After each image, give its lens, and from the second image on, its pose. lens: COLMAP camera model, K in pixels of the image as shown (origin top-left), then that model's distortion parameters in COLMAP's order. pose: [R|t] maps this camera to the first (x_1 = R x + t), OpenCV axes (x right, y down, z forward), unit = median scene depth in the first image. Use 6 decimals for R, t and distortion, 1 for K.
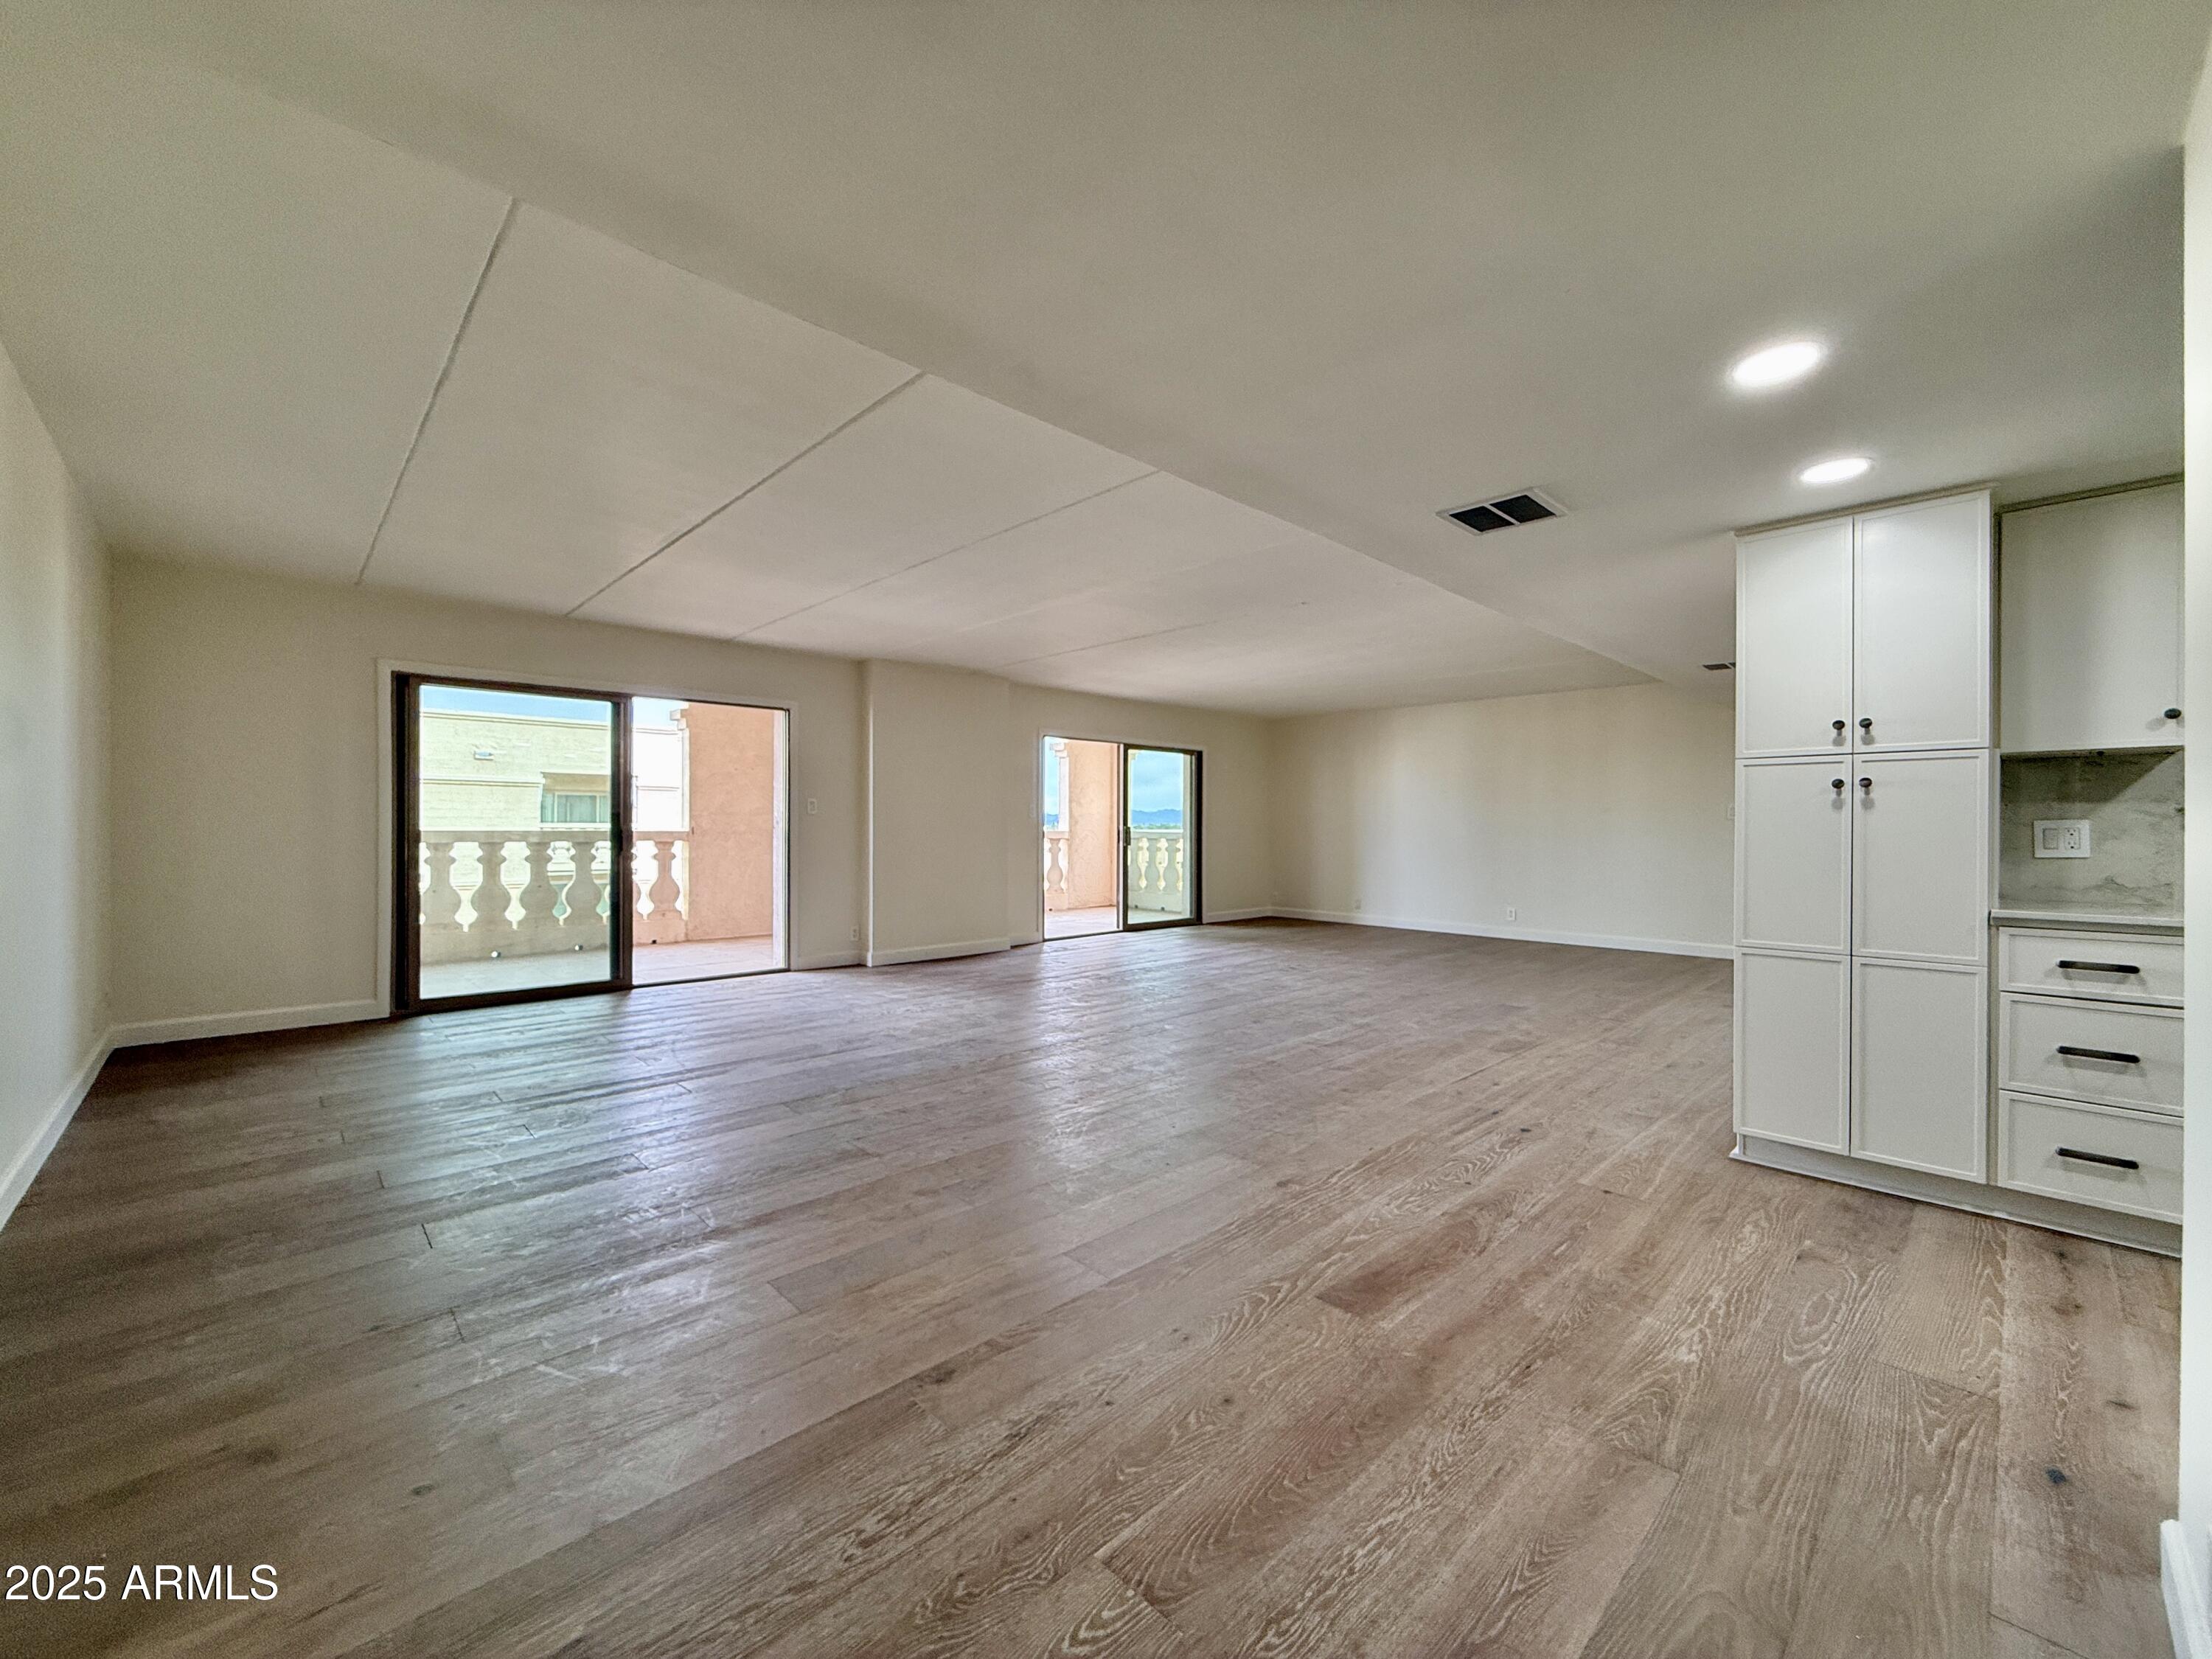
lens RADIAL K [[897.9, 0, 1110.5], [0, 897.9, 844.2], [0, 0, 1]] dist [-0.001117, 0.001743]
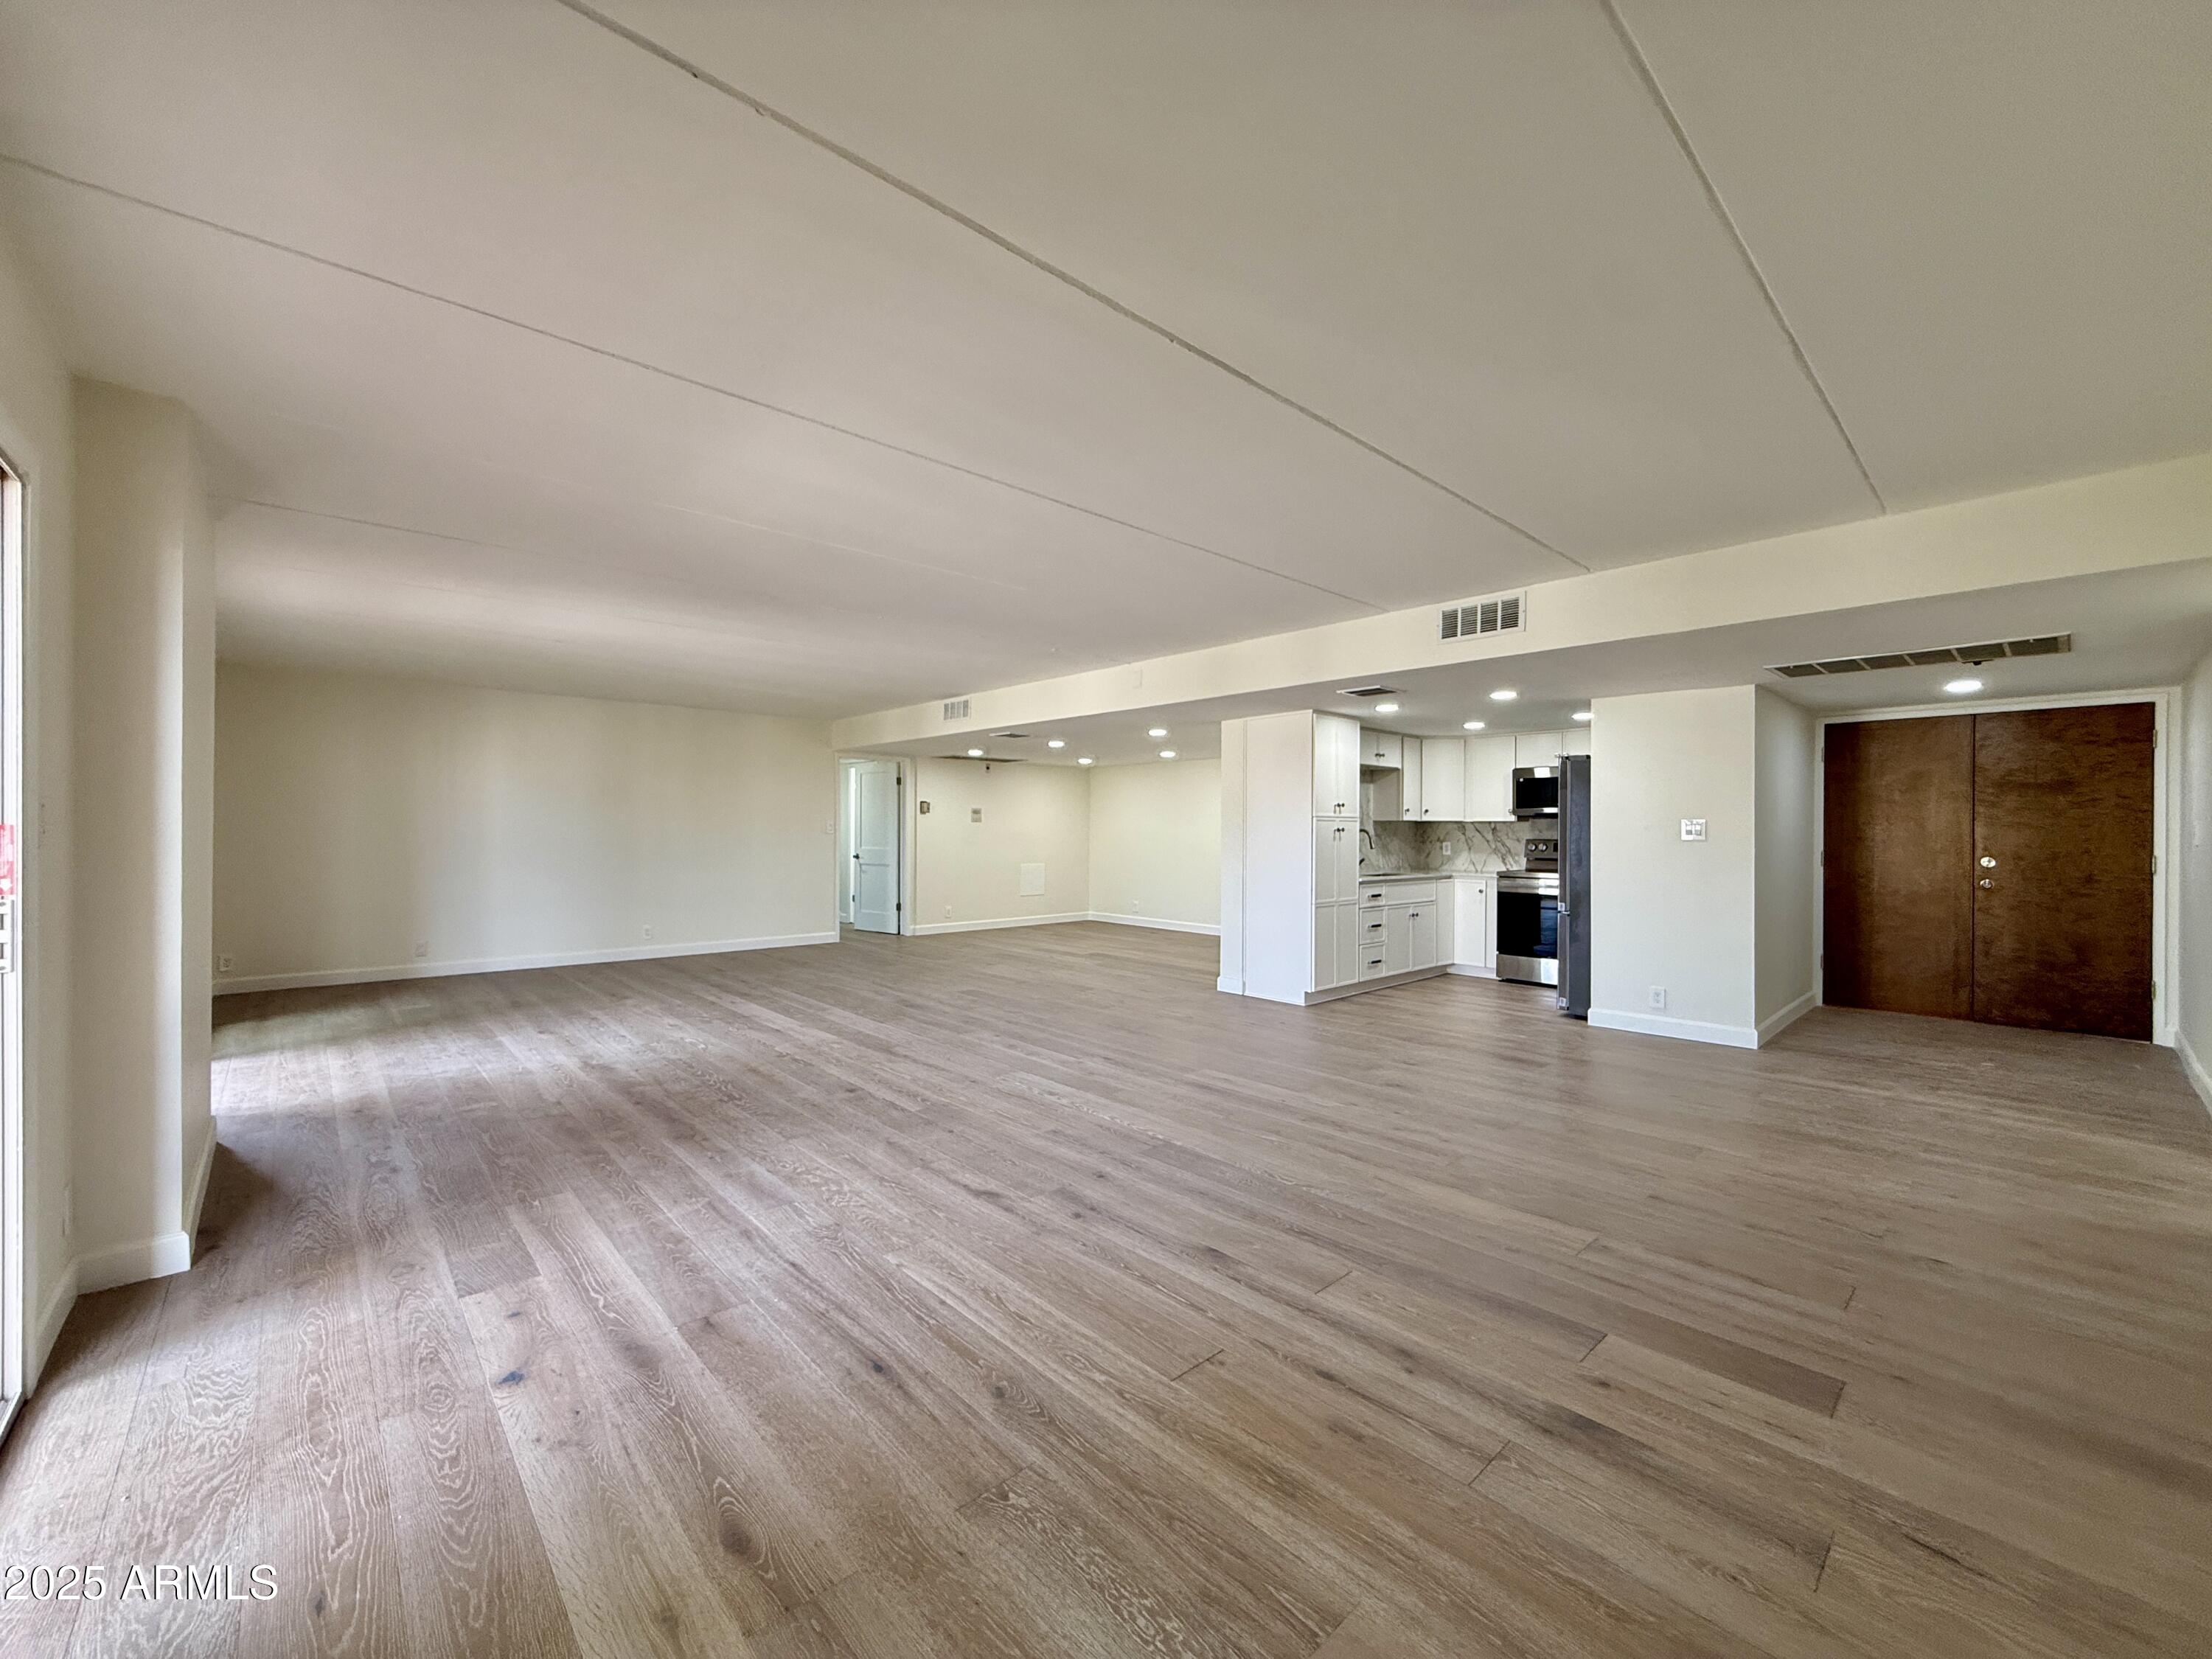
lens RADIAL K [[897.9, 0, 1101.7], [0, 897.9, 832.0], [0, 0, 1]] dist [-0.001117, 0.001743]
pose [[0.054011, -0.003943, 0.998533, -1.612041], [0.016614, 0.999857, 0.003050, -0.080363], [-0.998402, 0.016424, 0.054069, 1.516708]]
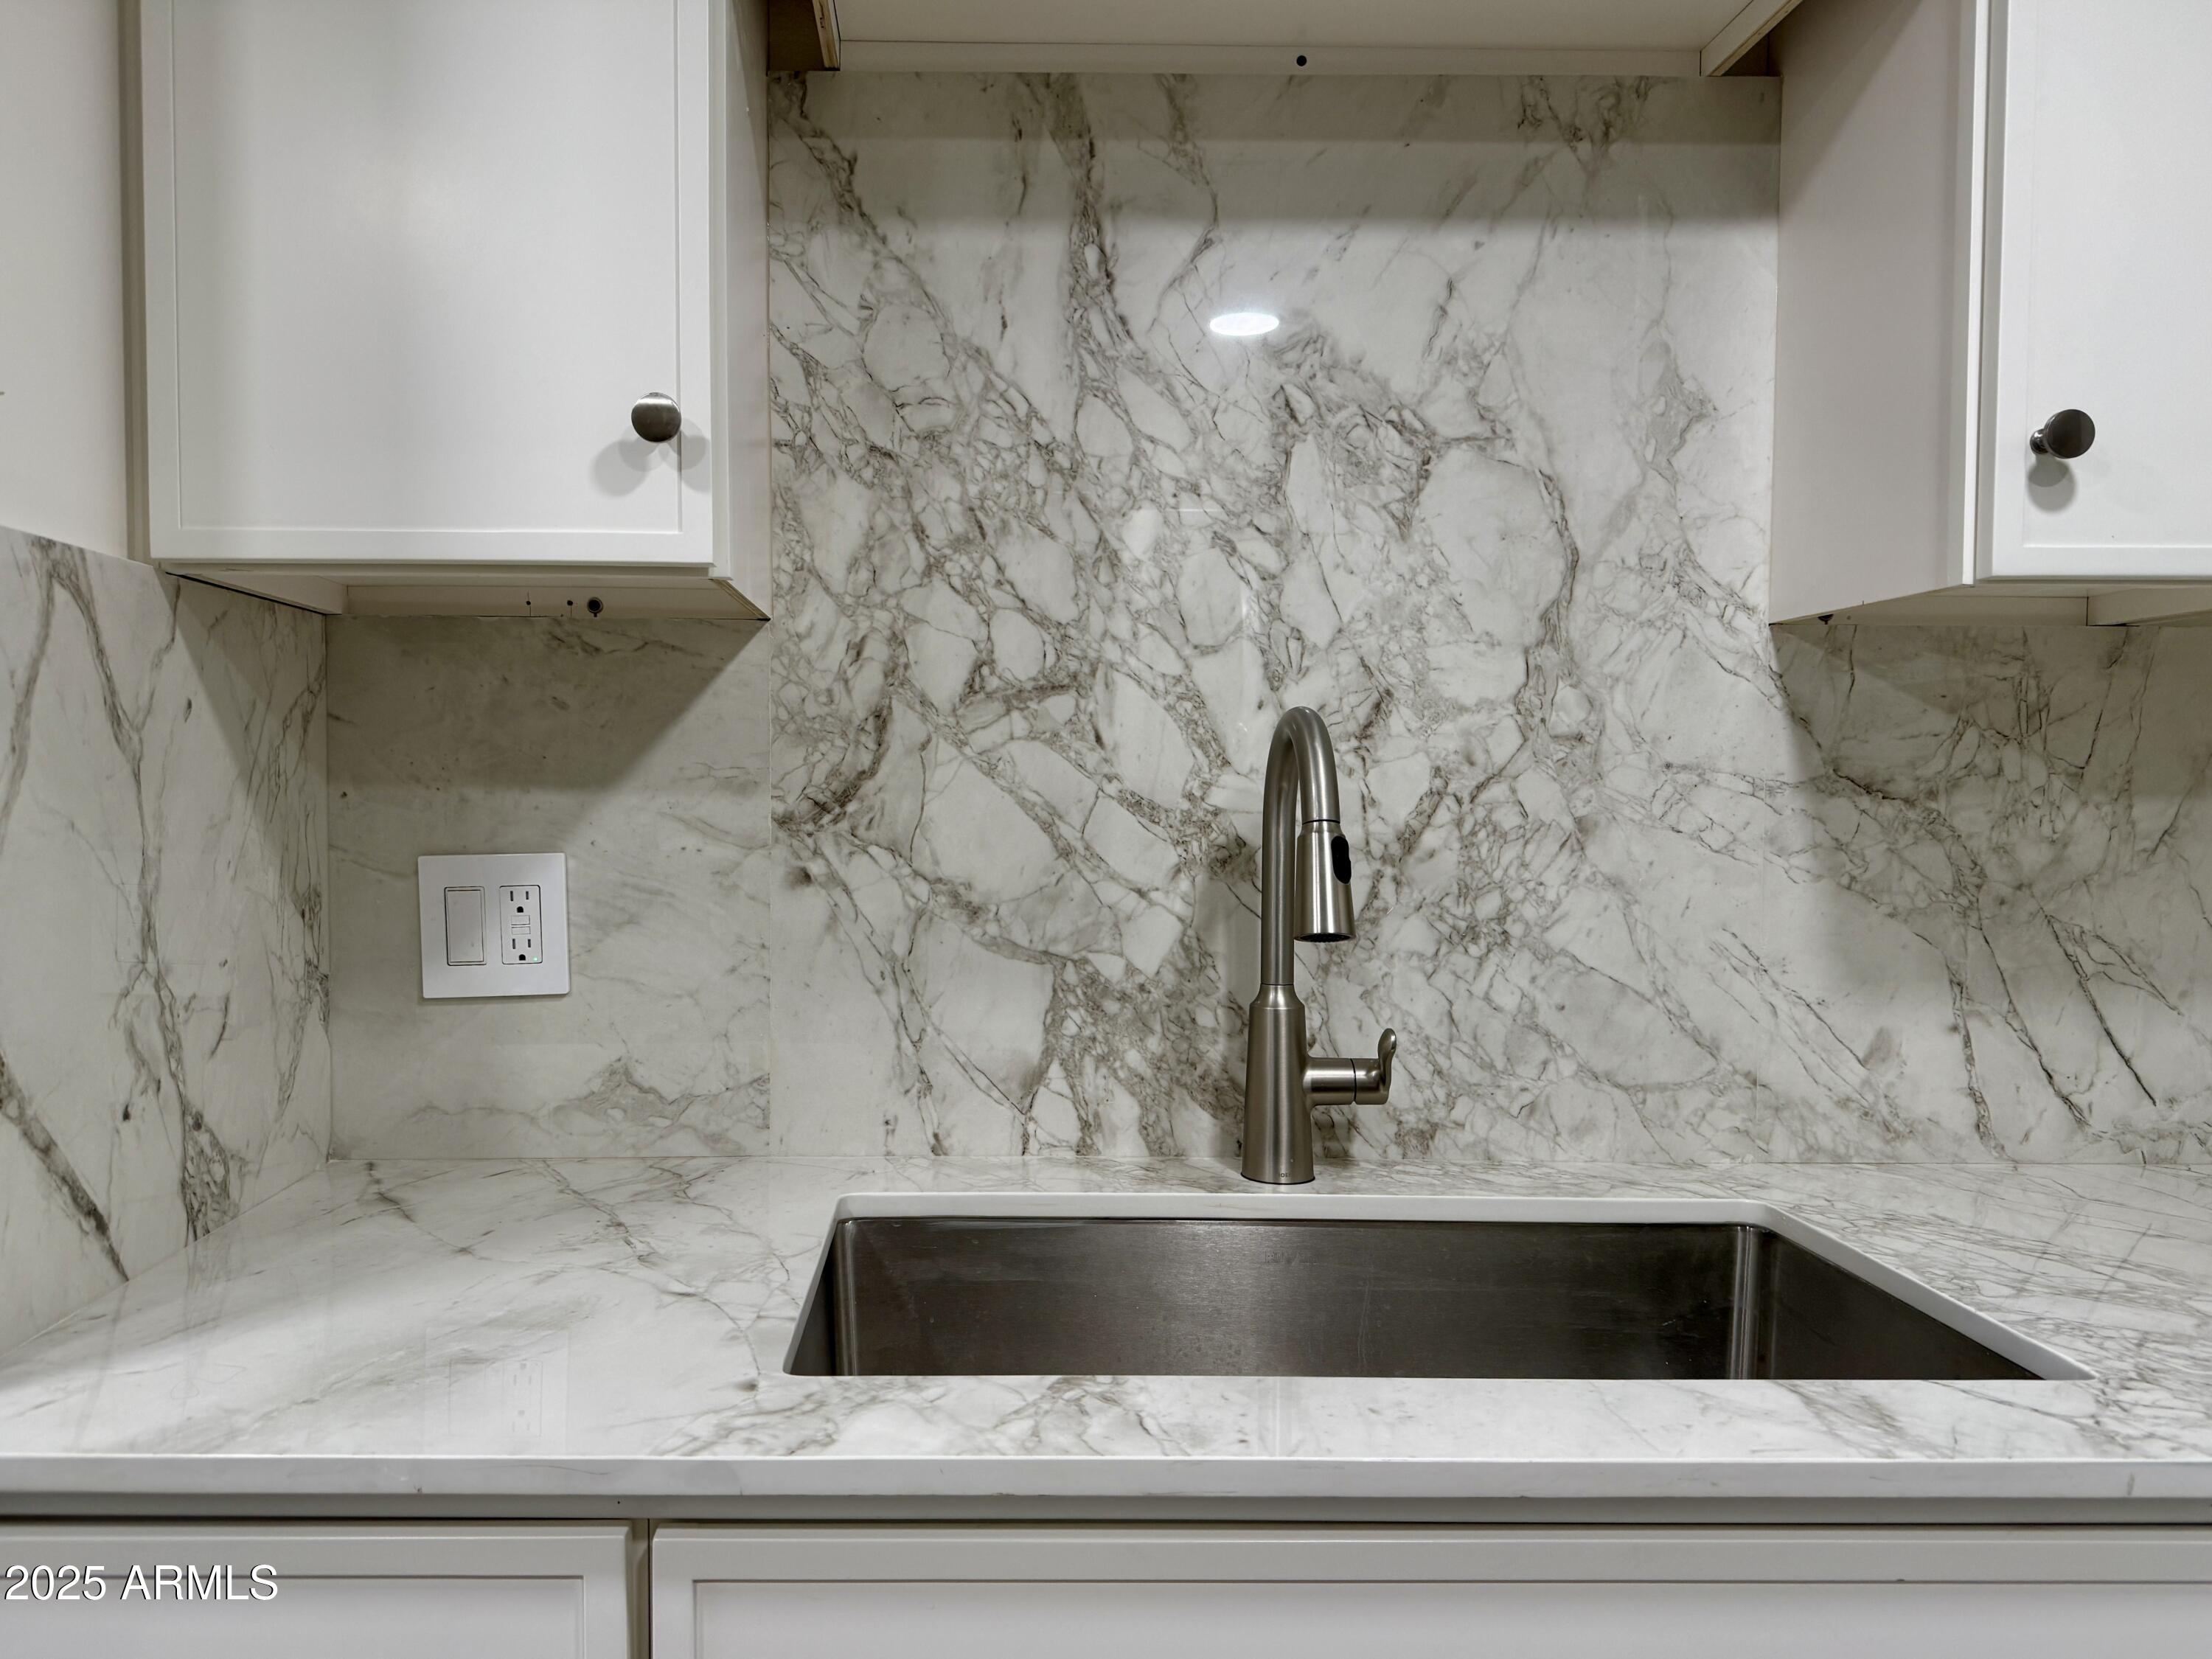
lens RADIAL K [[1635.6, 0, 971.1], [0, 1635.6, 859.1], [0, 0, 1]] dist [0.074090, -0.084513]
pose [[0.713127, -0.029005, 0.700434, 0.866478], [0.013507, 0.999527, 0.027639, -0.039144], [-0.700905, -0.010249, 0.713181, 0.587107]]
